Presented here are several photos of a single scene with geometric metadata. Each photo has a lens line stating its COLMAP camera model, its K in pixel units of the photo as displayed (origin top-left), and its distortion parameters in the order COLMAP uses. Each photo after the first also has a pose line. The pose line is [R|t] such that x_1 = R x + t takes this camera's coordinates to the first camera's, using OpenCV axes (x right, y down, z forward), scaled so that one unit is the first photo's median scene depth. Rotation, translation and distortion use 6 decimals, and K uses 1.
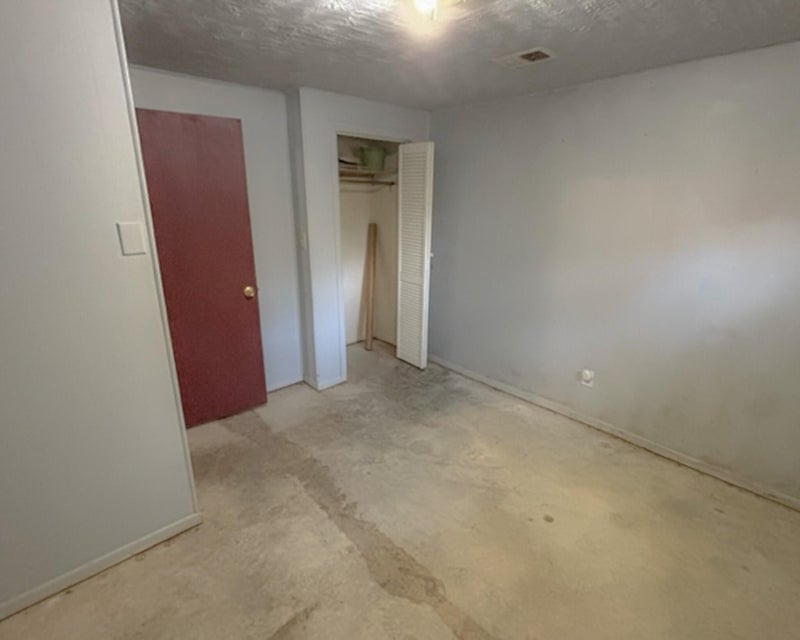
lens RADIAL K [[407.7, 0, 400.0], [0, 407.7, 320.0], [0, 0, 1]] dist [0.001384, 0.001922]
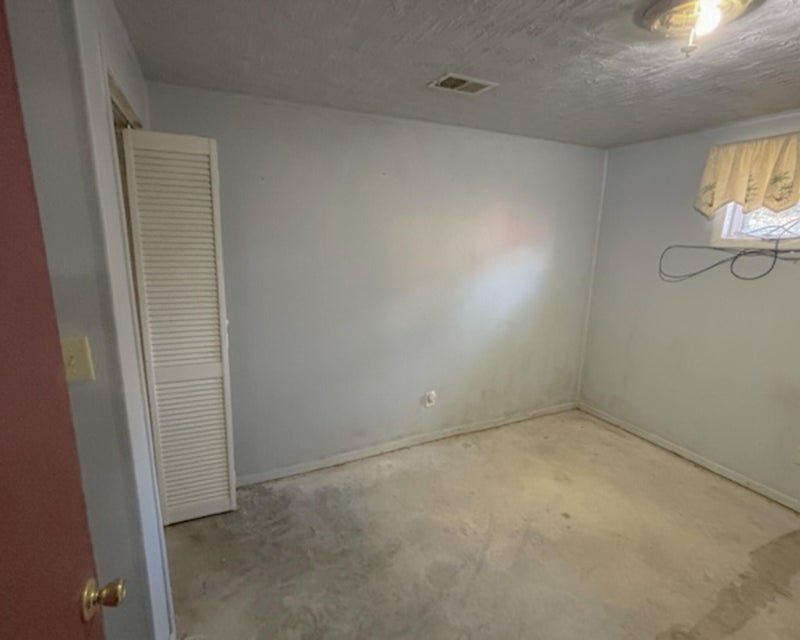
lens RADIAL K [[407.7, 0, 400.0], [0, 407.7, 320.0], [0, 0, 1]] dist [0.001384, 0.001922]
pose [[0.269802, -0.210482, 0.939630, -0.490291], [0.259077, 0.955702, 0.139691, -0.212096], [-0.927408, 0.205747, 0.312381, 0.668154]]
